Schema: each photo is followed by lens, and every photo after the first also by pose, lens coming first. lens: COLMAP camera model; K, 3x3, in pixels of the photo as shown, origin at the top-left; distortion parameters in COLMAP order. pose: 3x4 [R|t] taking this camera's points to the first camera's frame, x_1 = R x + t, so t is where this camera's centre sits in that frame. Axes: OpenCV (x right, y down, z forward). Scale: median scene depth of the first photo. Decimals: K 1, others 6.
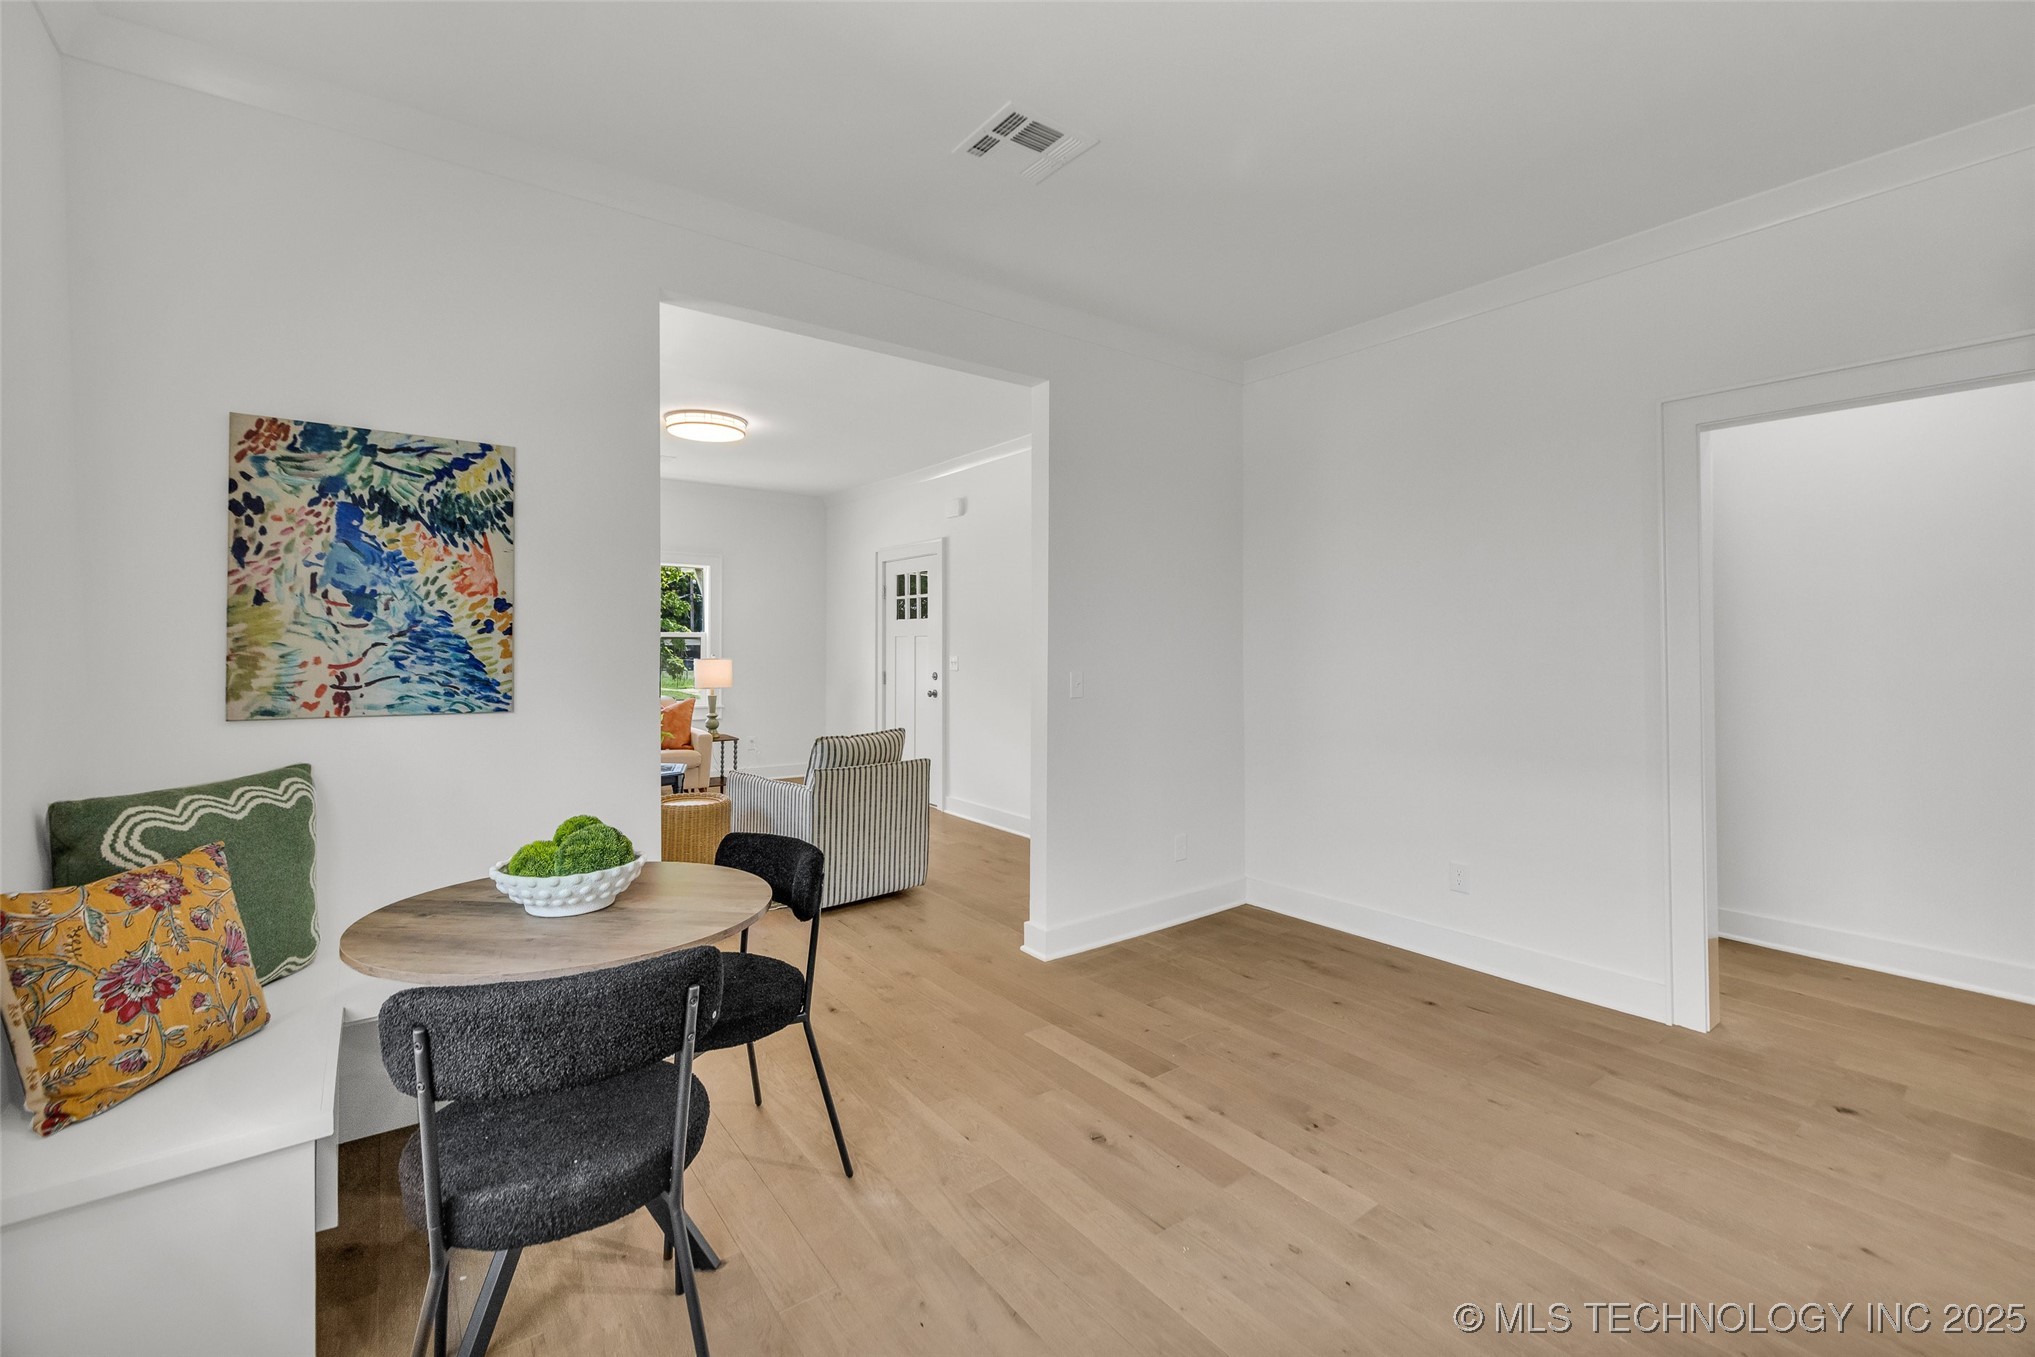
lens RADIAL K [[849.7, 0, 1017.3], [0, 849.7, 648.5], [0, 0, 1]] dist [0.000676, 0.000358]
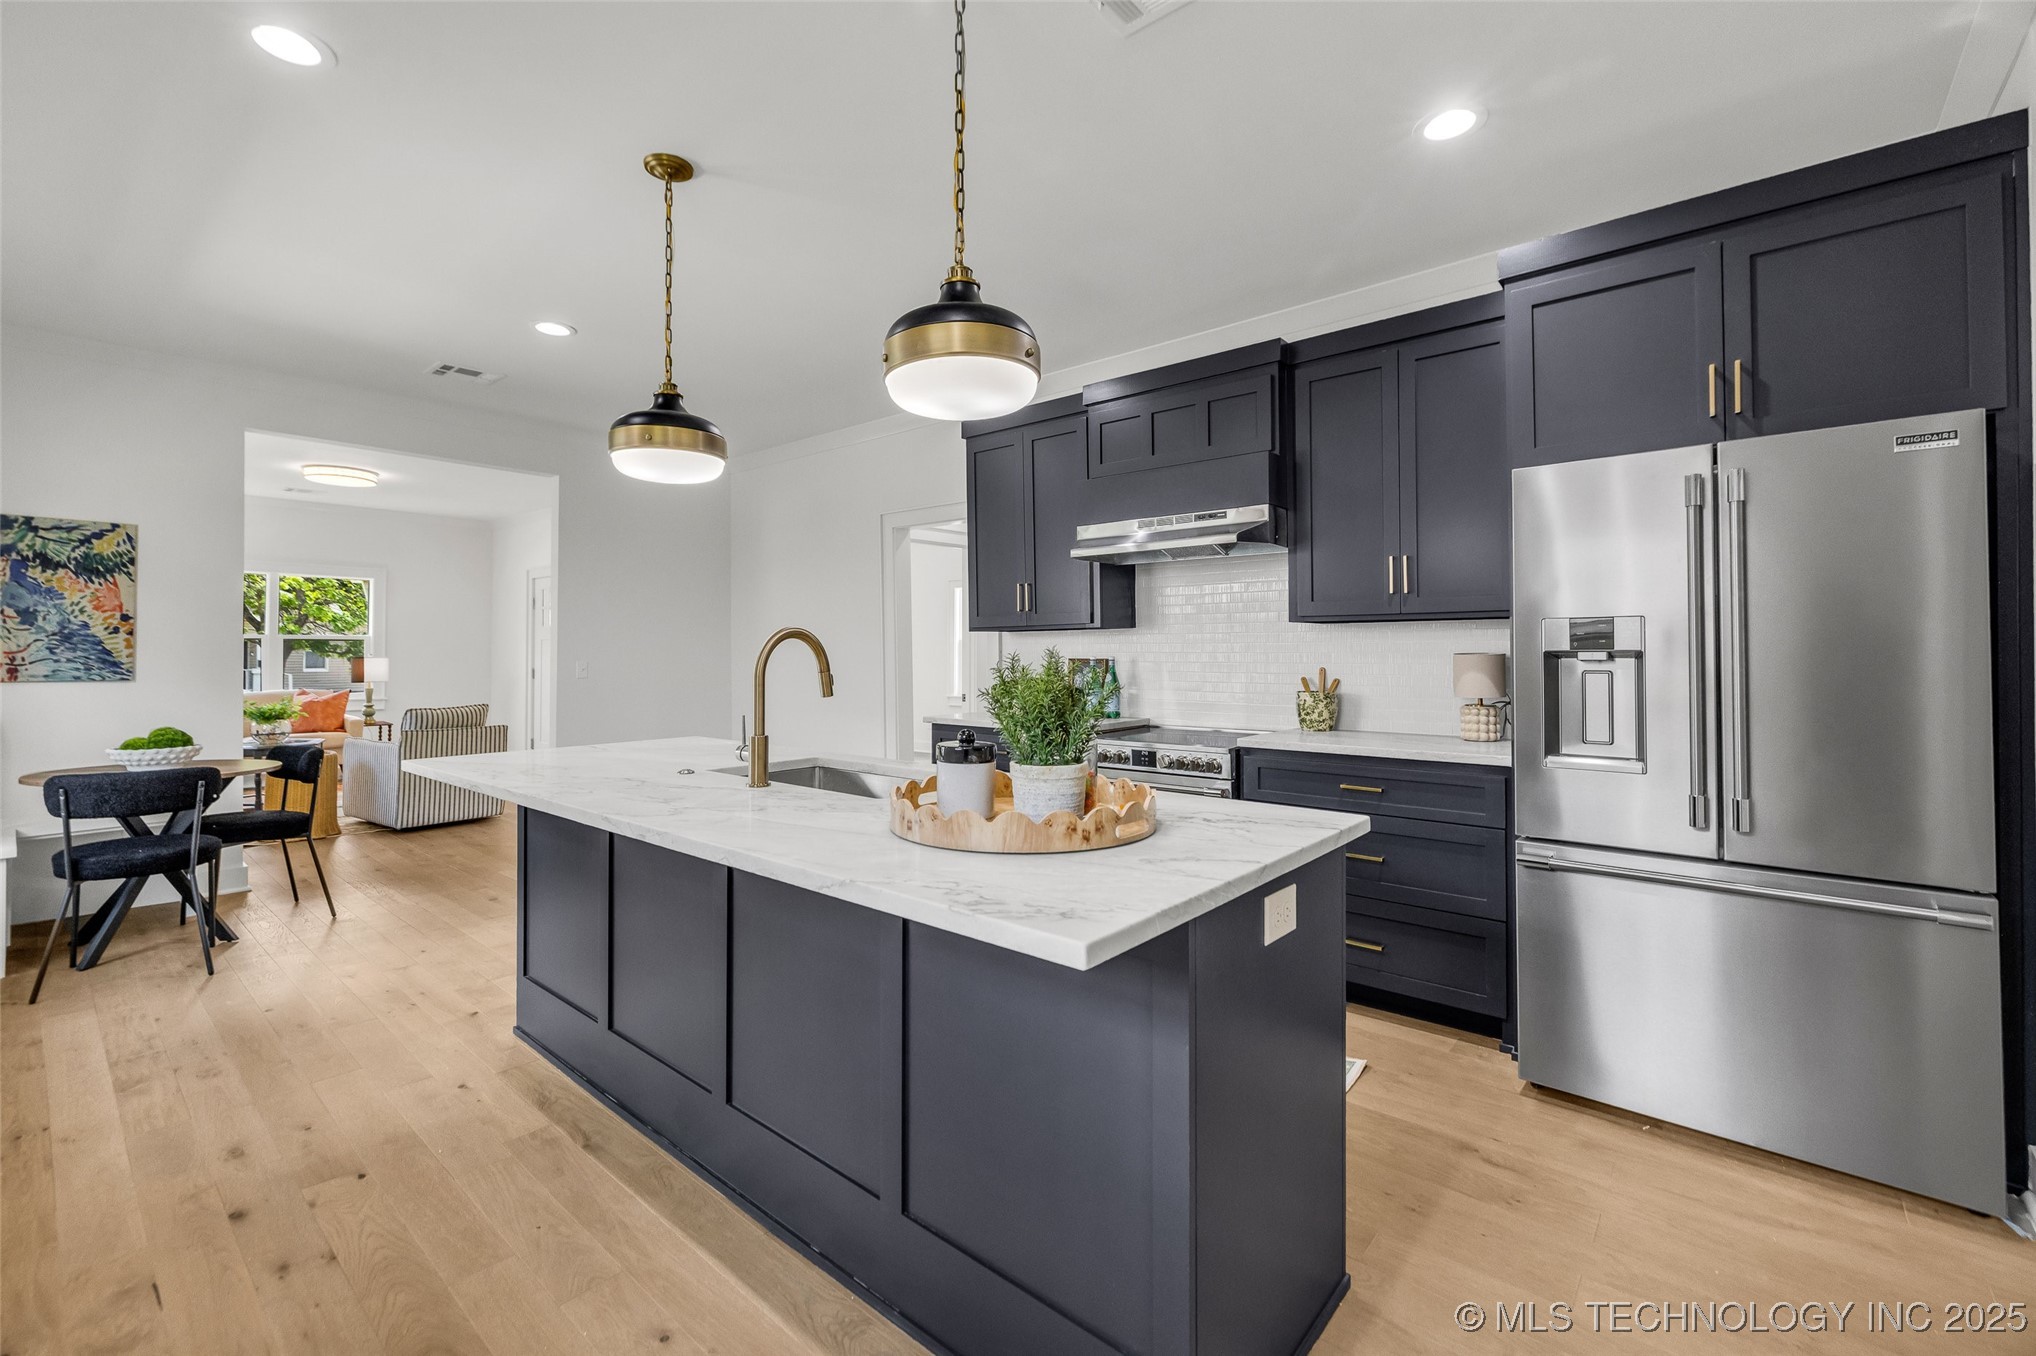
lens RADIAL K [[851.3, 0, 999.4], [0, 851.3, 645.3], [0, 0, 1]] dist [0.001303, 0.000245]
pose [[0.977610, 0.001950, 0.210415, 0.790200], [0.000156, 0.999950, -0.009991, 0.022839], [-0.210424, 0.009800, 0.977561, -1.101016]]
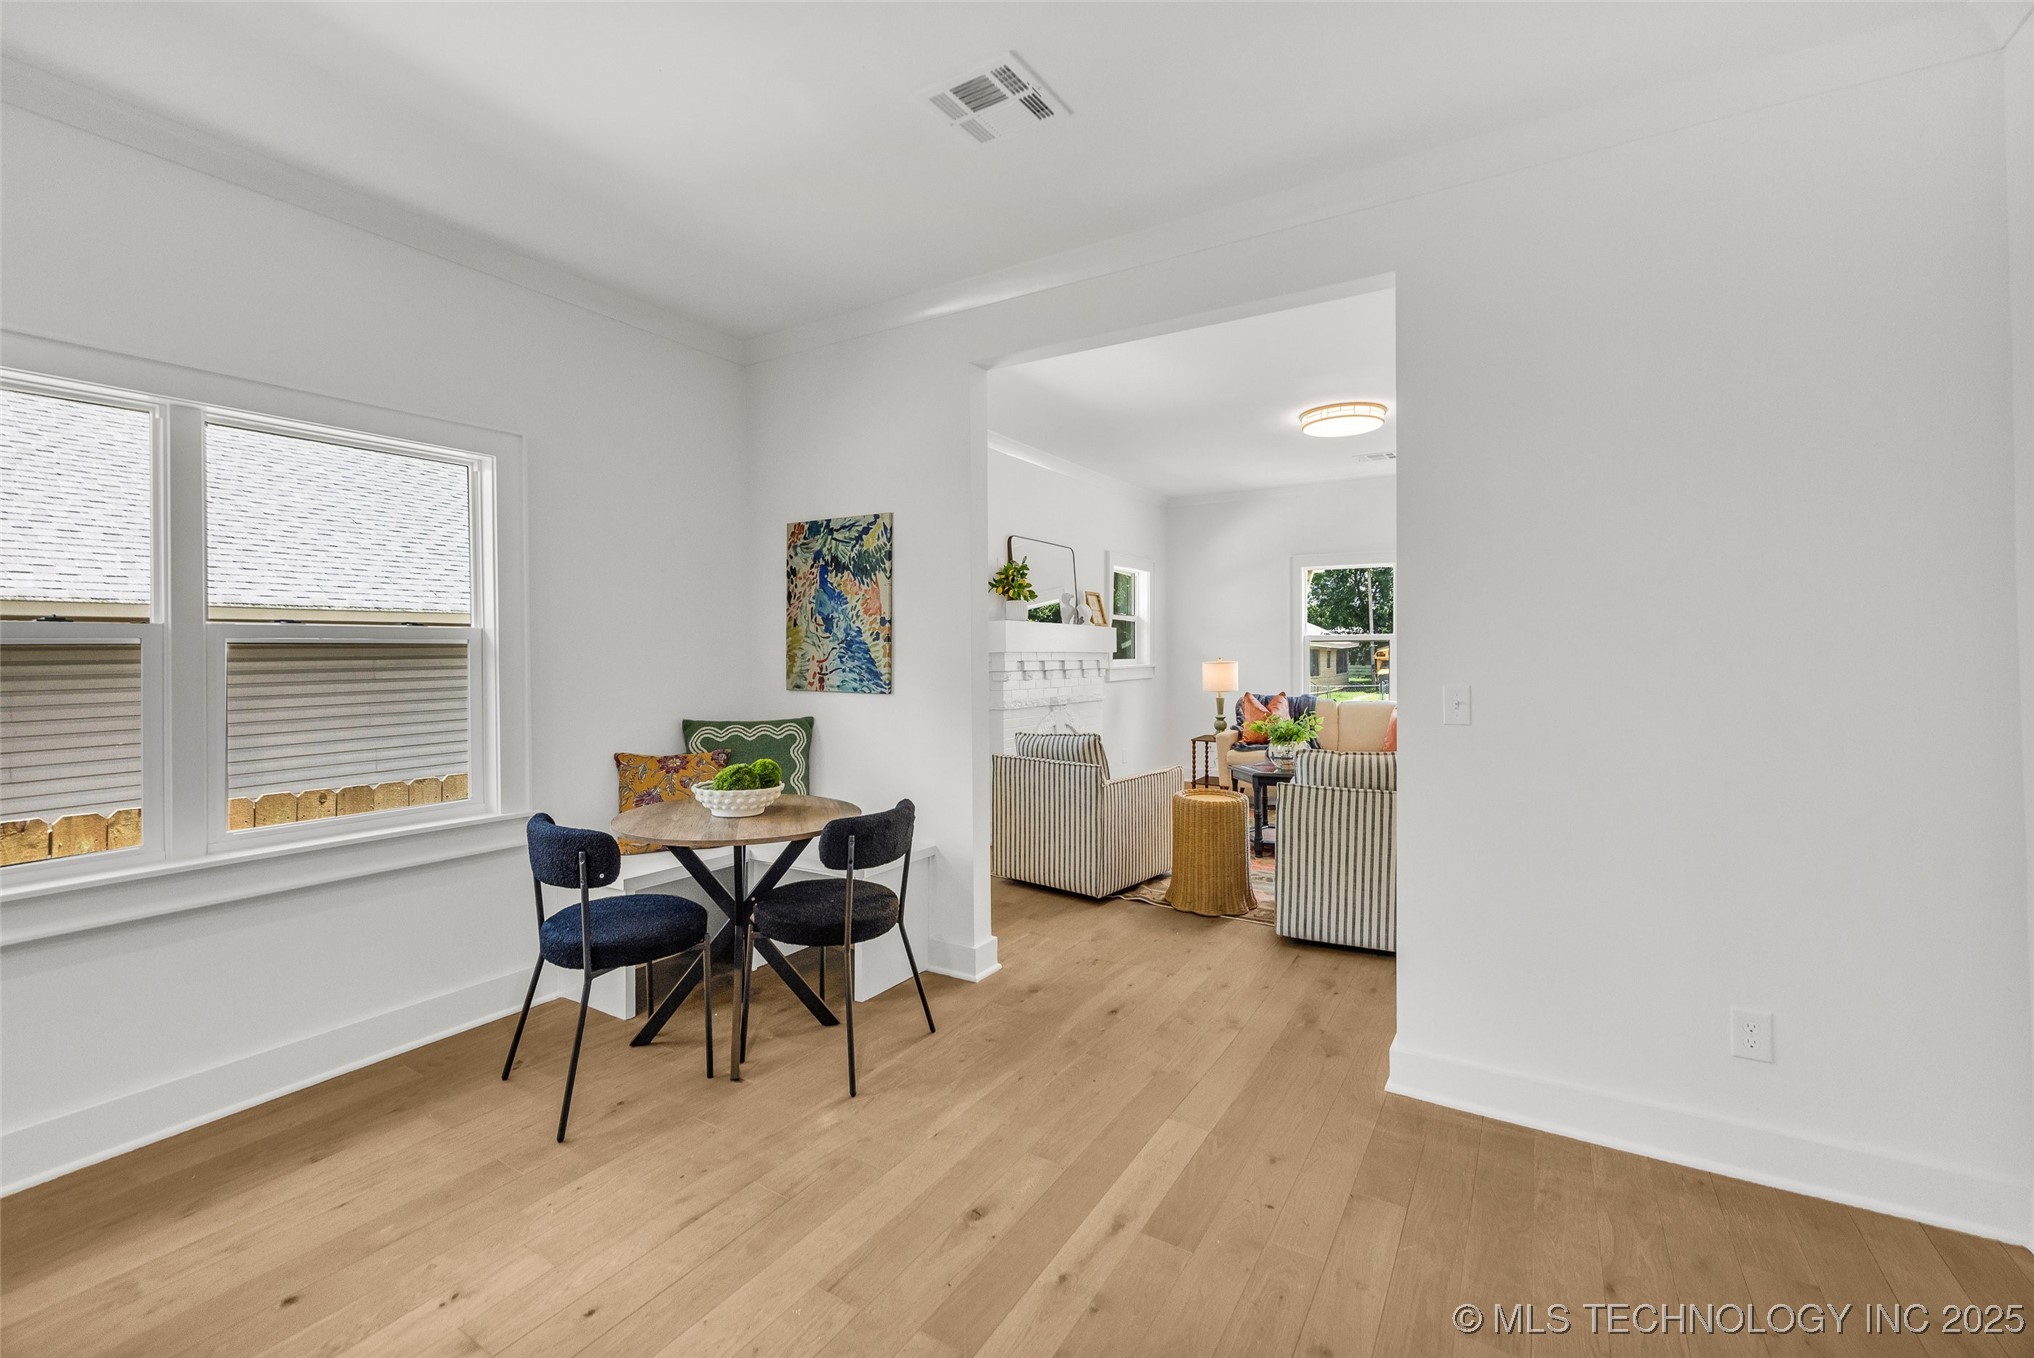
lens RADIAL K [[850.7, 0, 1020.4], [0, 850.7, 651.5], [0, 0, 1]] dist [-0.001266, -0.000153]
pose [[0.379830, -0.000406, -0.925056, 0.896403], [-0.000672, 1.000000, -0.000715, 0.002112], [0.925056, 0.000893, 0.379830, 0.695073]]
